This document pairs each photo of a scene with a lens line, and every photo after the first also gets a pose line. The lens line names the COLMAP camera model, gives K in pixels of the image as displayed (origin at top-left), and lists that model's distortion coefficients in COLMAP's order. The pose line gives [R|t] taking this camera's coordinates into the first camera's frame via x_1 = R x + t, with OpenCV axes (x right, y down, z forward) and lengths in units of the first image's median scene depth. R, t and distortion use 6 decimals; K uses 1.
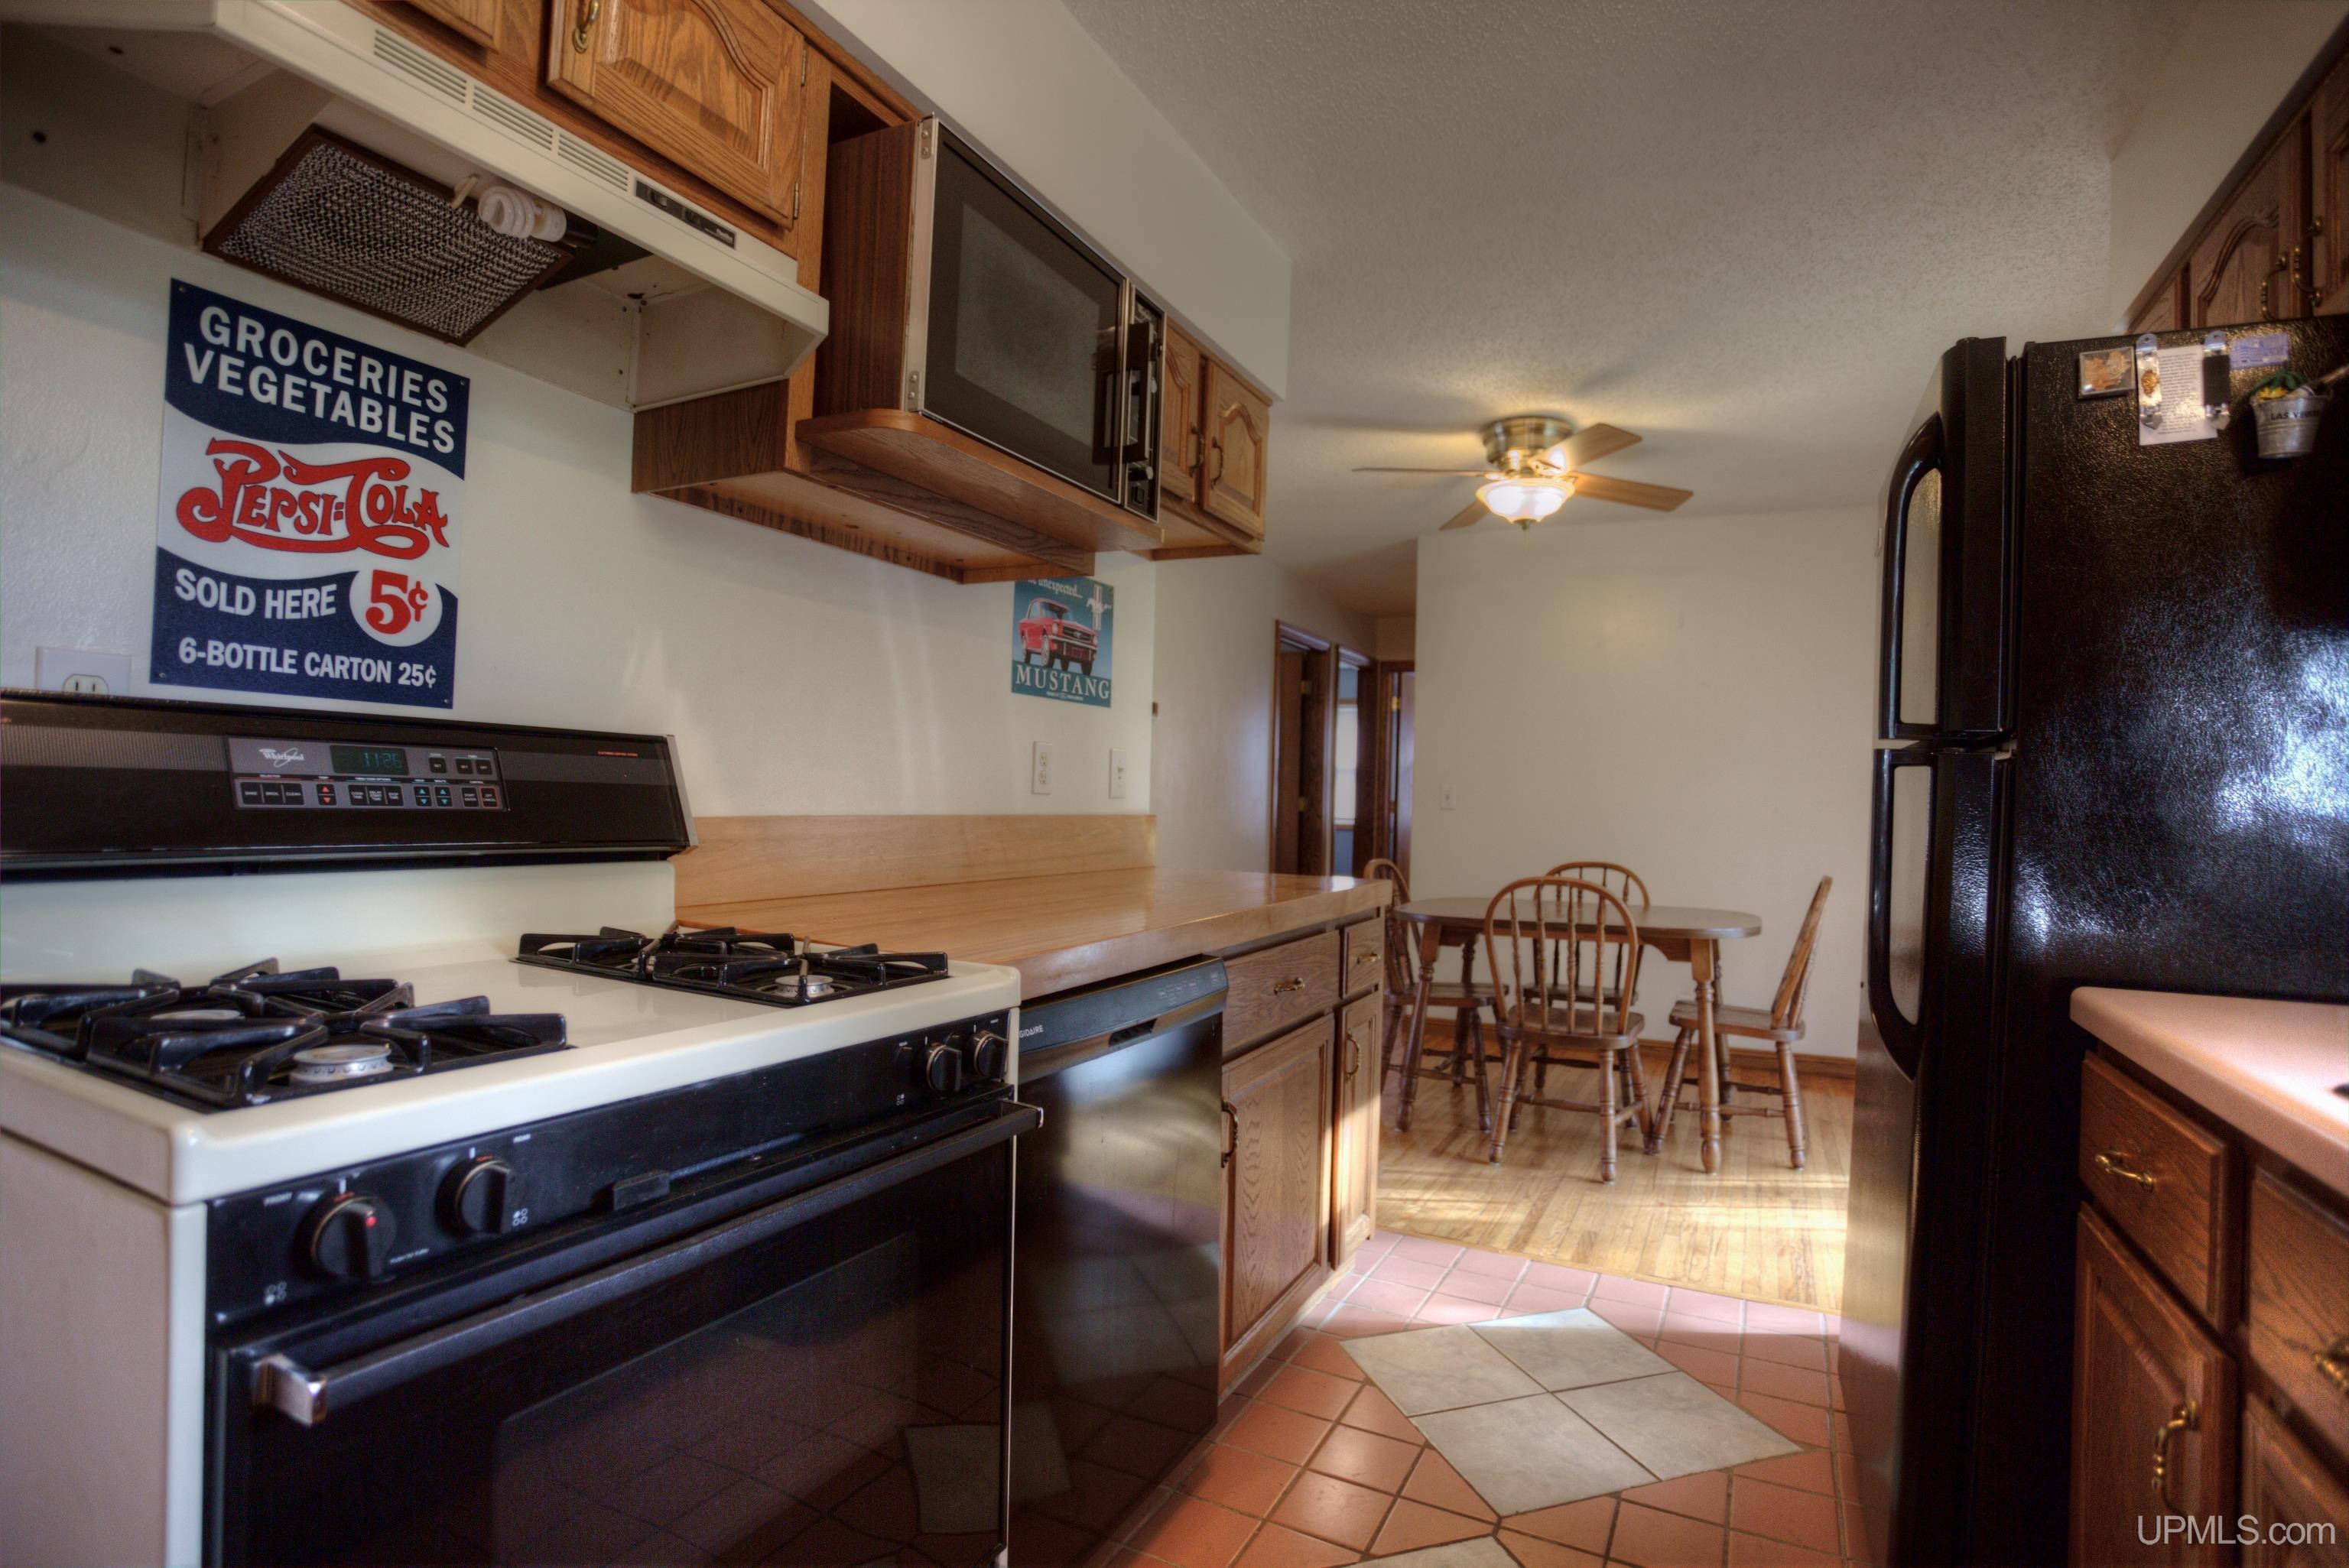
lens RADIAL K [[1153.1, 0, 1181.0], [0, 1153.1, 786.9], [0, 0, 1]] dist [-0.080149, 0.040506]
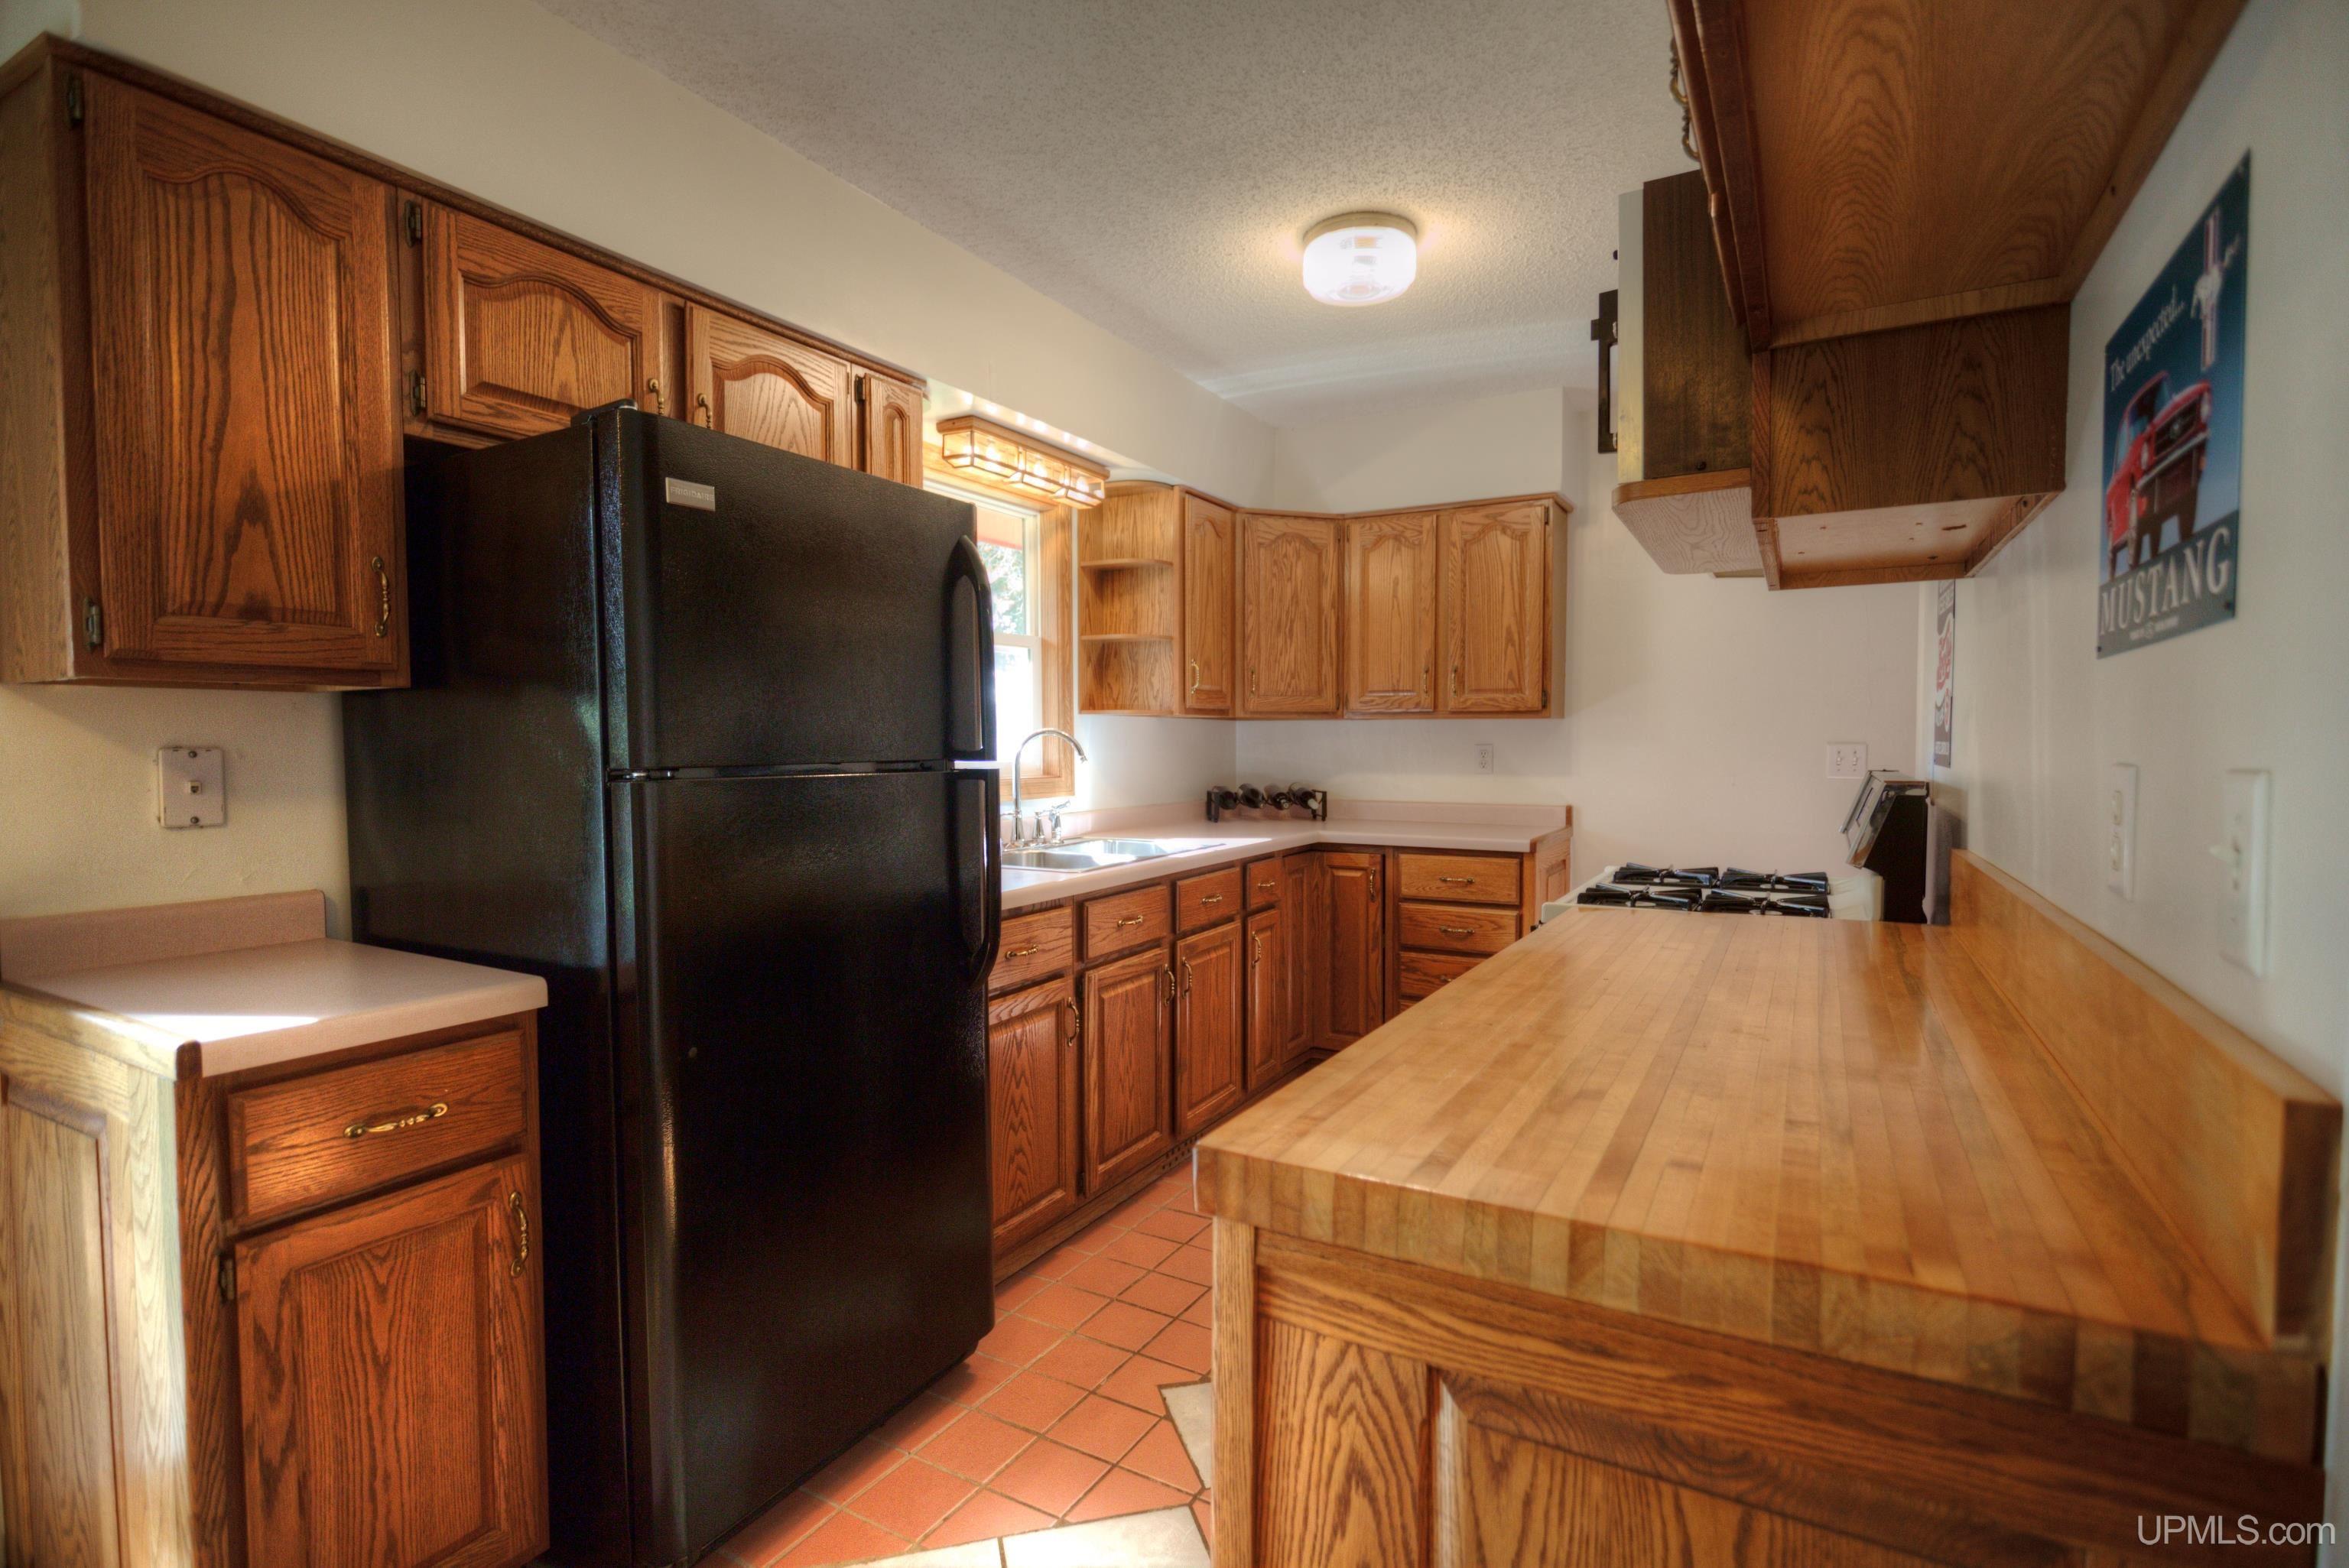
lens RADIAL K [[1121.3, 0, 1182.0], [0, 1121.3, 785.2], [0, 0, 1]] dist [-0.001233, -0.000285]
pose [[-0.998884, -0.027731, 0.038235, 0.179825], [-0.026636, 0.999229, 0.028855, -0.033348], [-0.039005, 0.027805, -0.998852, 1.350391]]
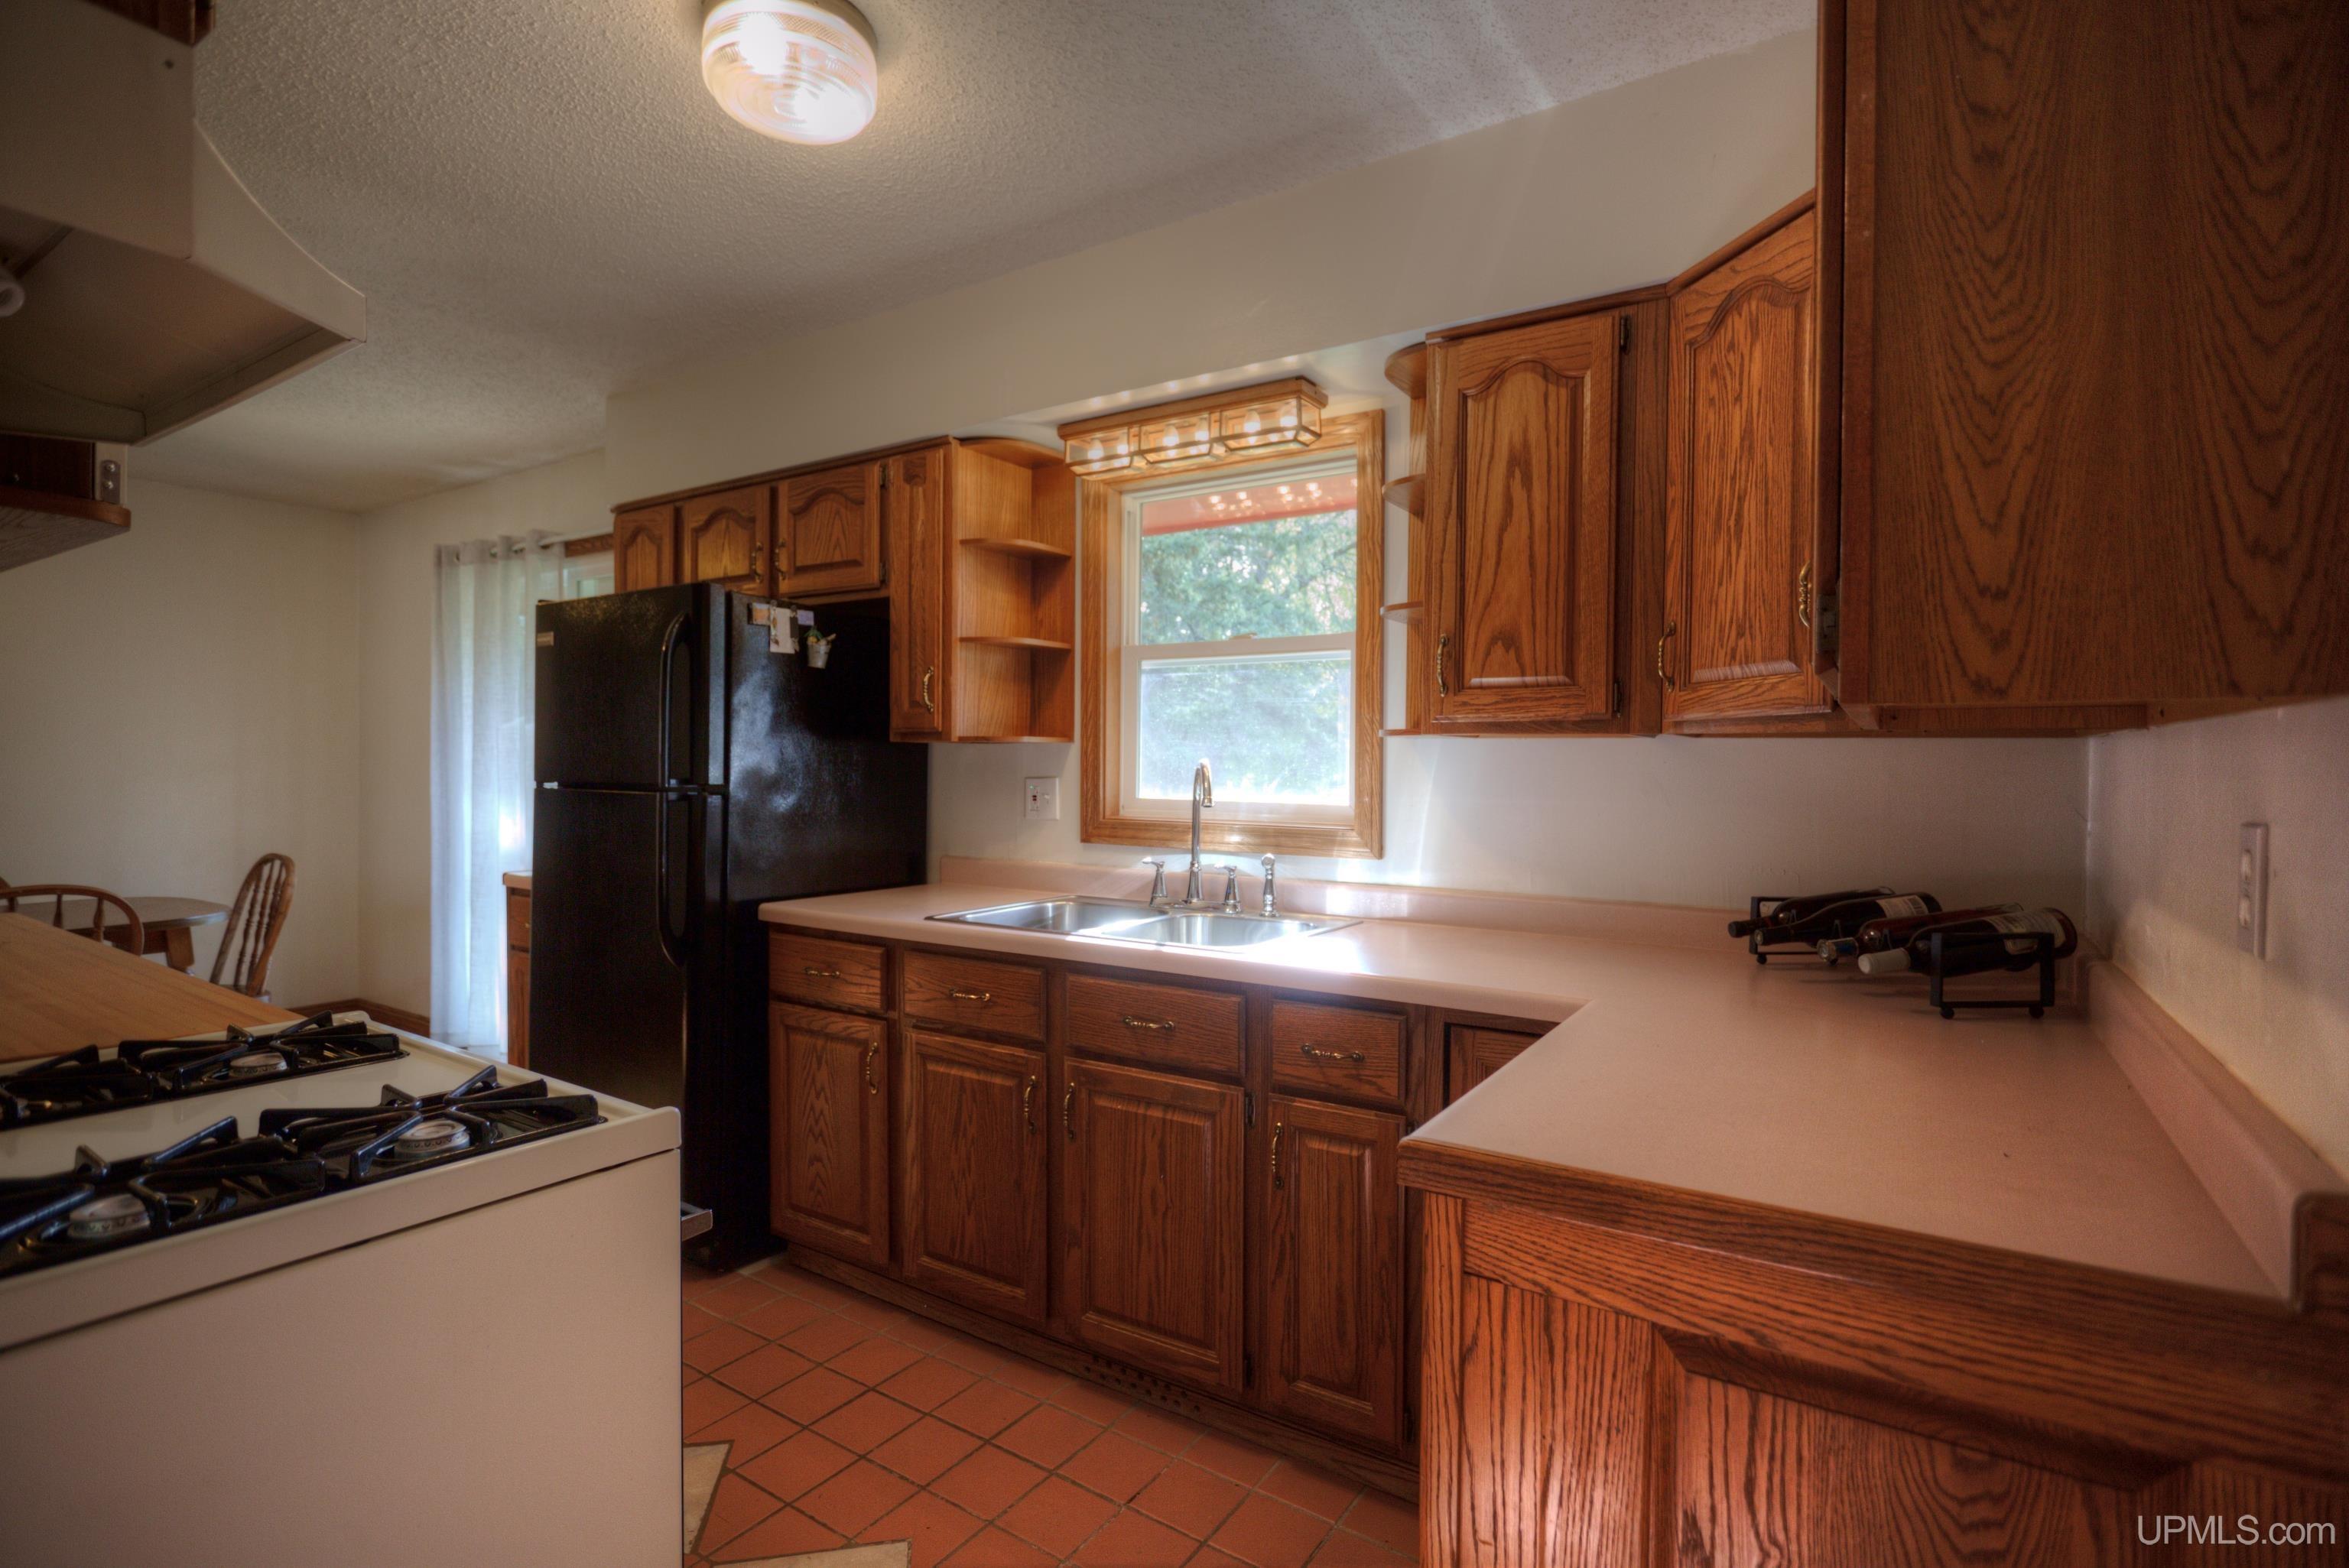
lens RADIAL K [[1121.3, 0, 1182.0], [0, 1121.3, 785.2], [0, 0, 1]] dist [-0.001233, -0.000285]
pose [[0.107836, -0.043770, 0.993205, -0.609589], [-0.019155, 0.998753, 0.046094, -0.080781], [-0.993984, -0.023996, 0.106863, -0.018161]]
